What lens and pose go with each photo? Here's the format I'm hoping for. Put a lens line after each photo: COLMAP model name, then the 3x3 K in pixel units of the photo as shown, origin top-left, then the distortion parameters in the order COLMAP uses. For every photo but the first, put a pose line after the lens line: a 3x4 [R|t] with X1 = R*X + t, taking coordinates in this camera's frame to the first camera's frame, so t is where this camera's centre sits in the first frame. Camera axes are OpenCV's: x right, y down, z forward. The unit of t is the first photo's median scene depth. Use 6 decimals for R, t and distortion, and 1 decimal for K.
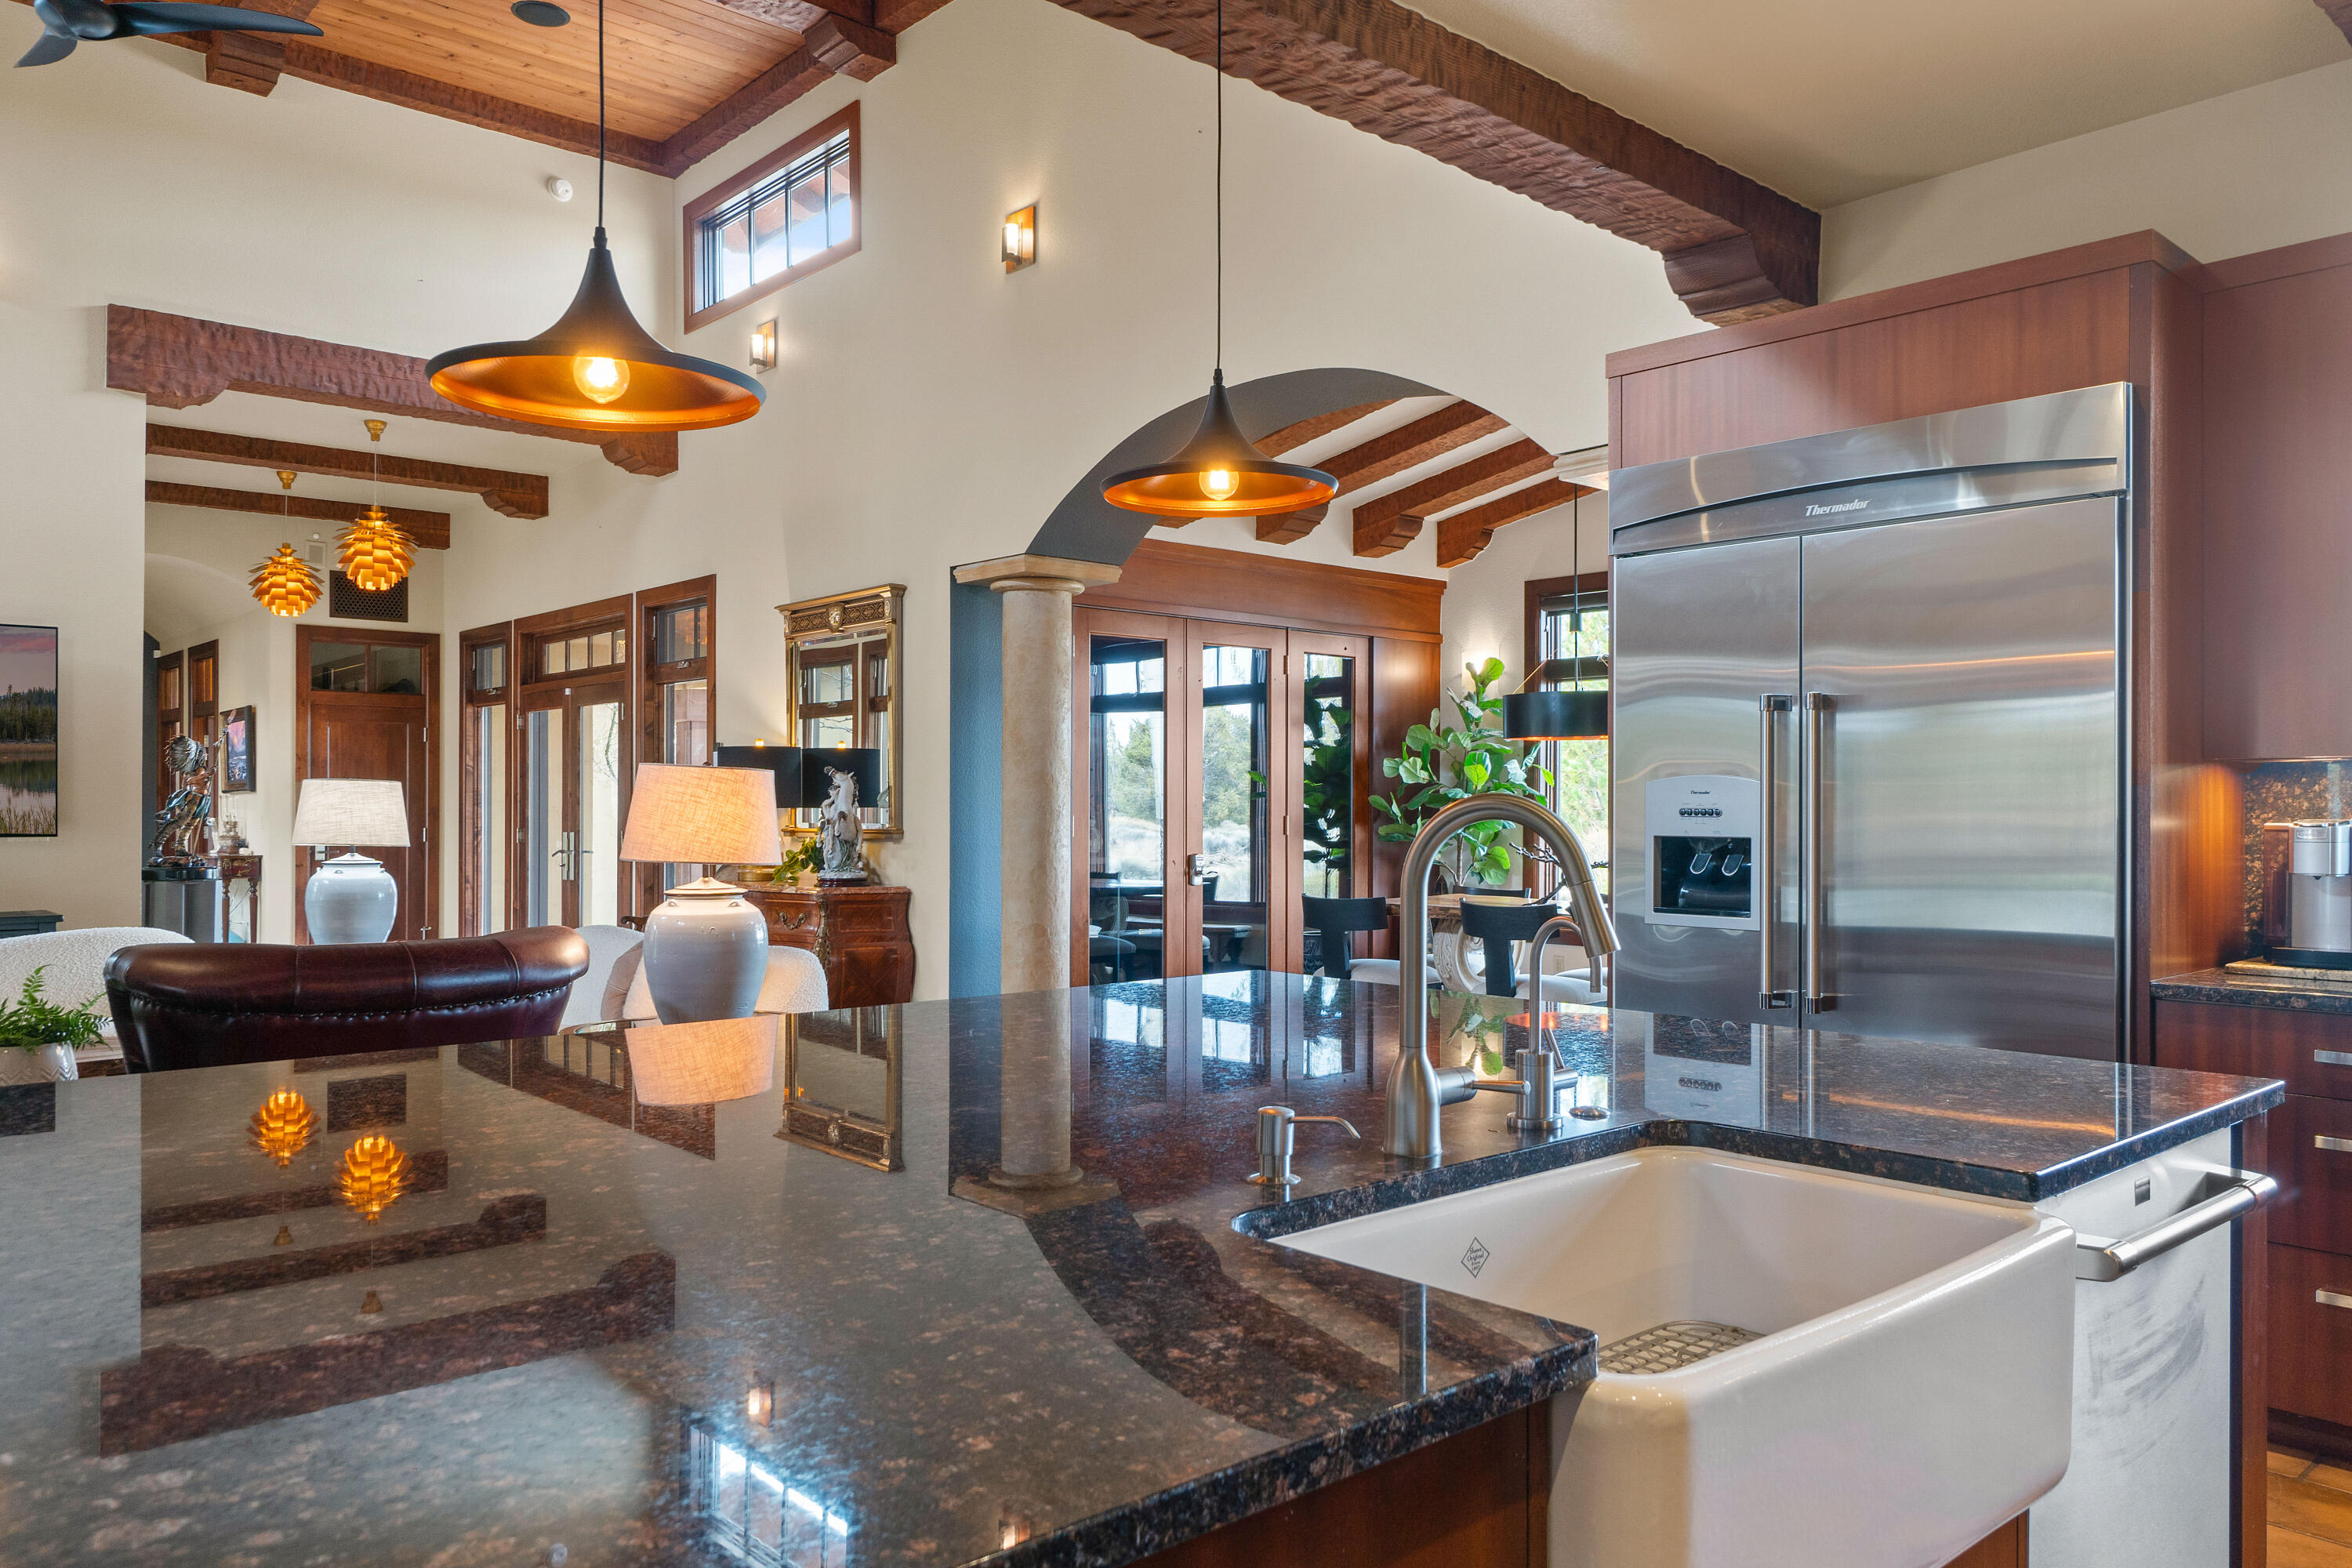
lens RADIAL K [[1632.3, 0, 1189.7], [0, 1632.3, 799.3], [0, 0, 1]] dist [-0.002286, 0.000503]
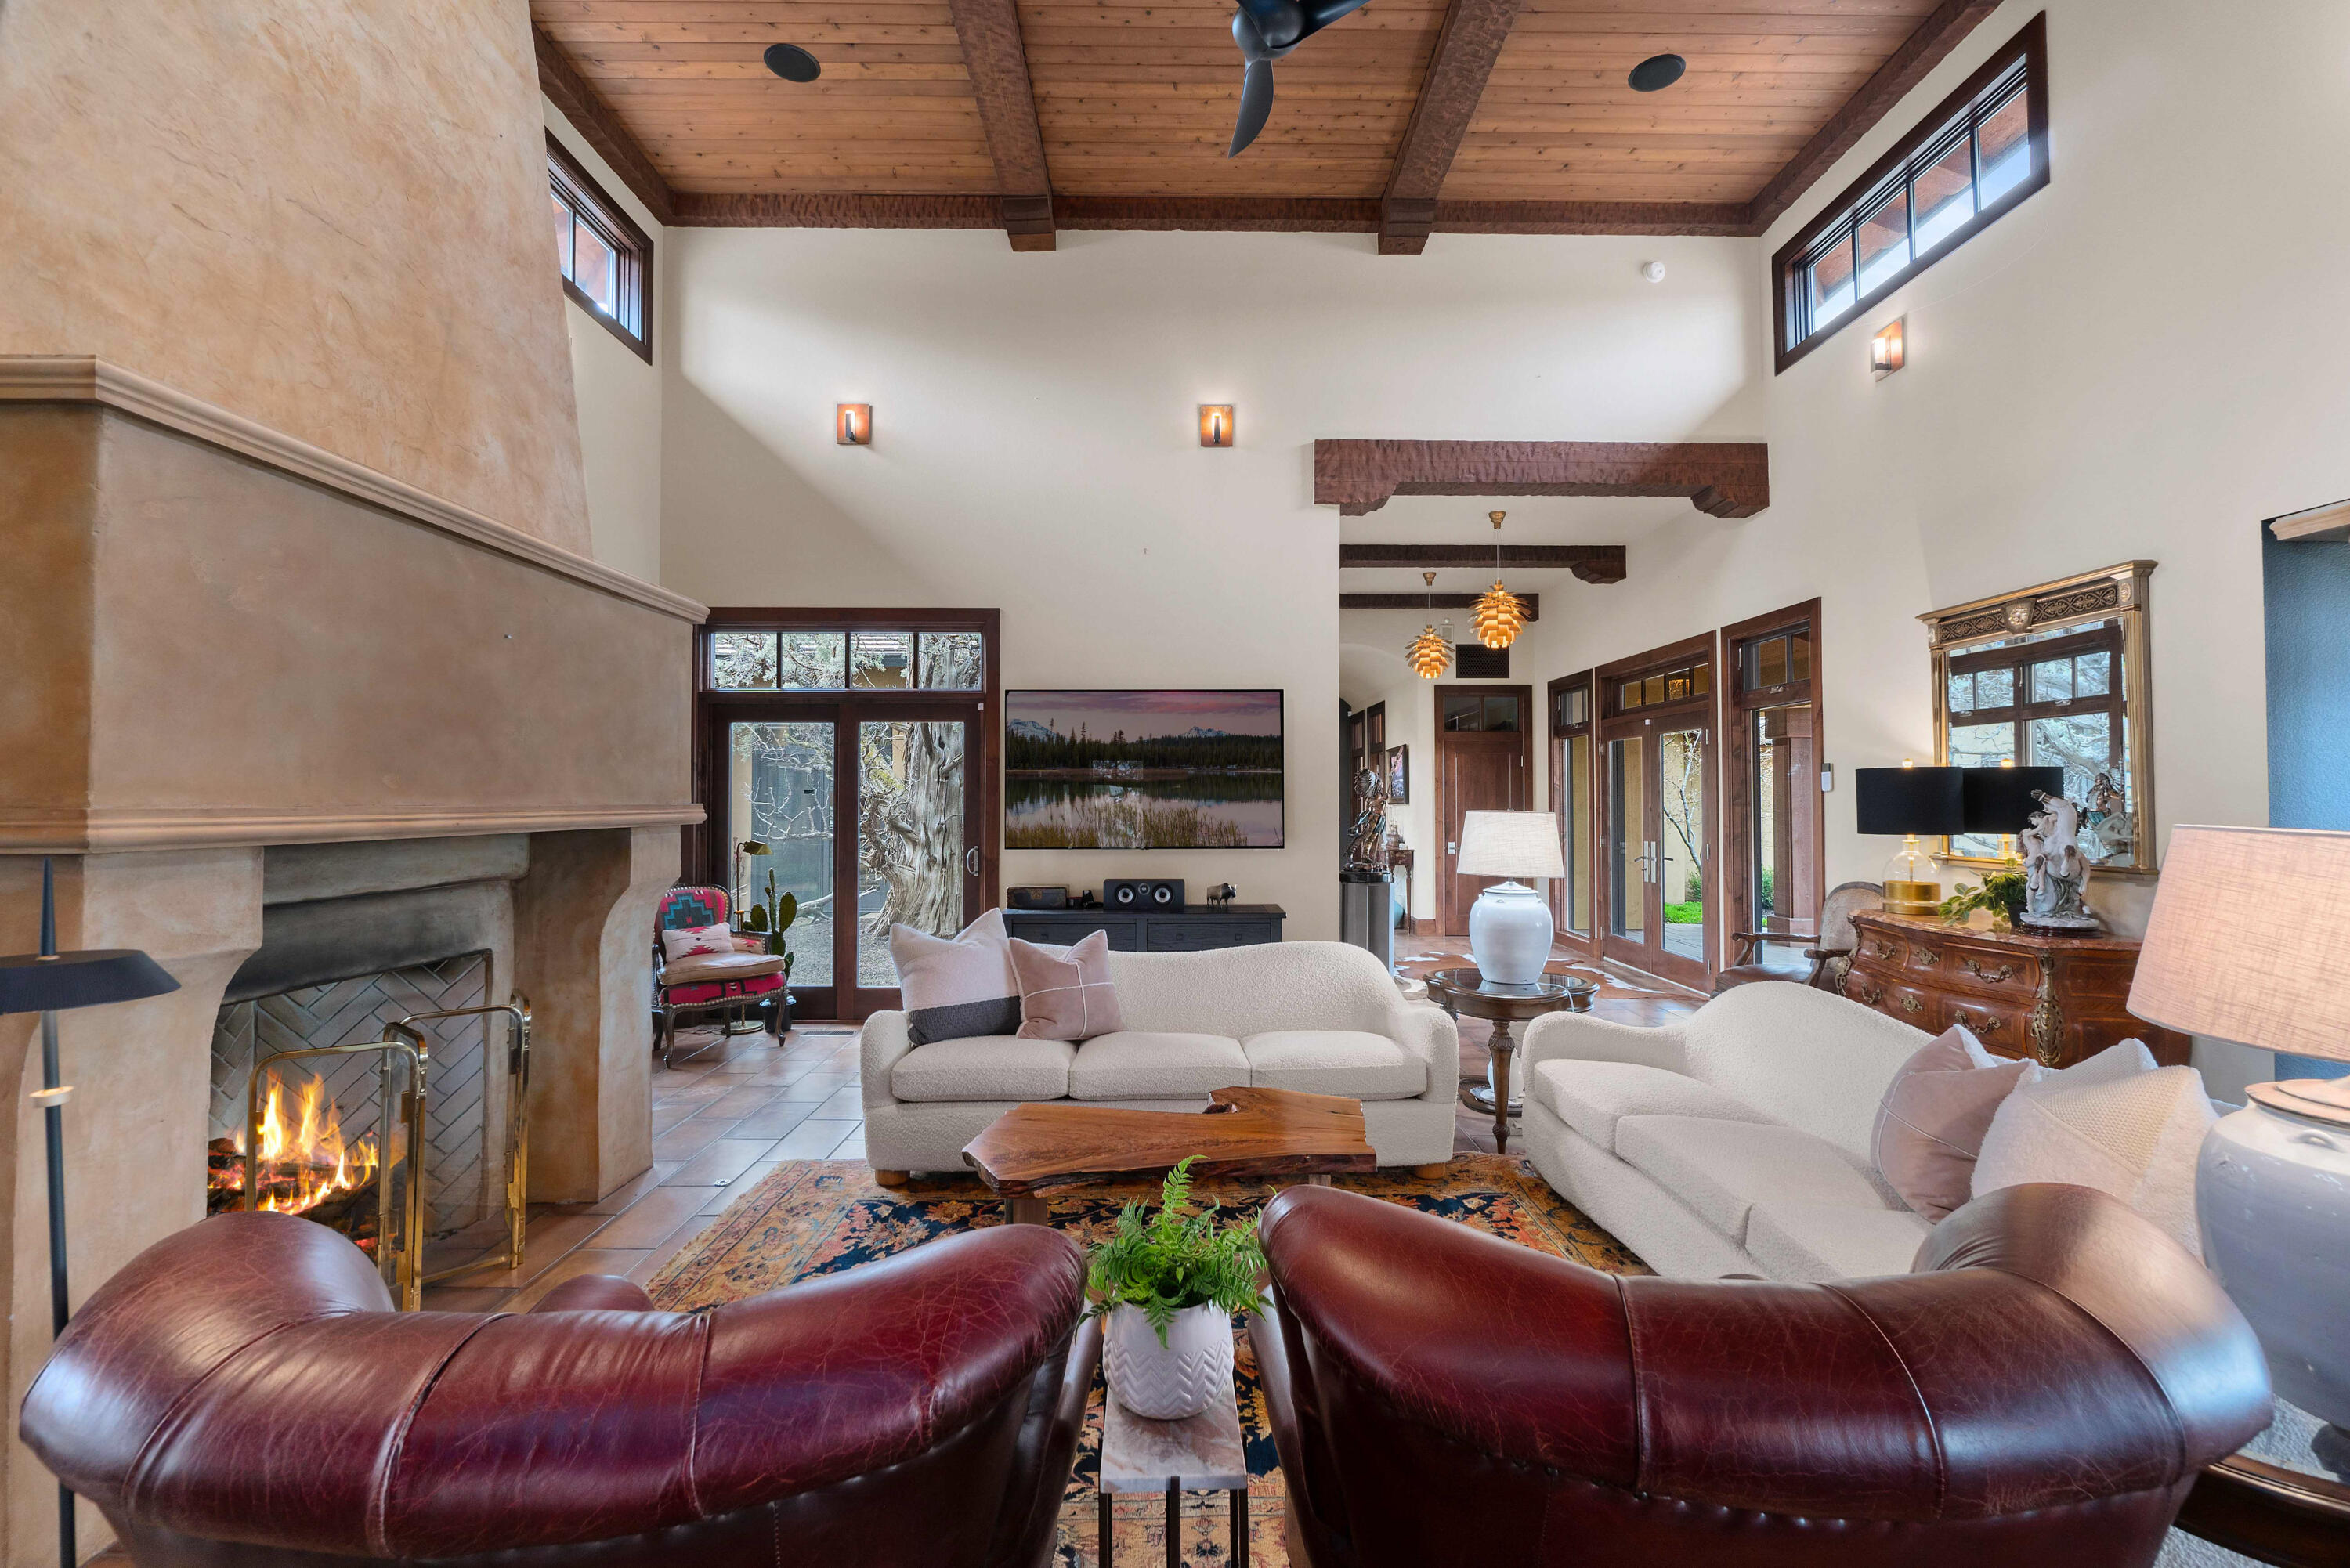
lens RADIAL K [[1016.5, 0, 1192.1], [0, 1016.5, 775.6], [0, 0, 1]] dist [-0.003286, -0.000224]
pose [[0.751921, -0.016577, -0.659045, -0.184918], [0.003027, 0.999760, -0.021693, -0.016088], [0.659246, 0.014316, 0.751791, 0.295125]]
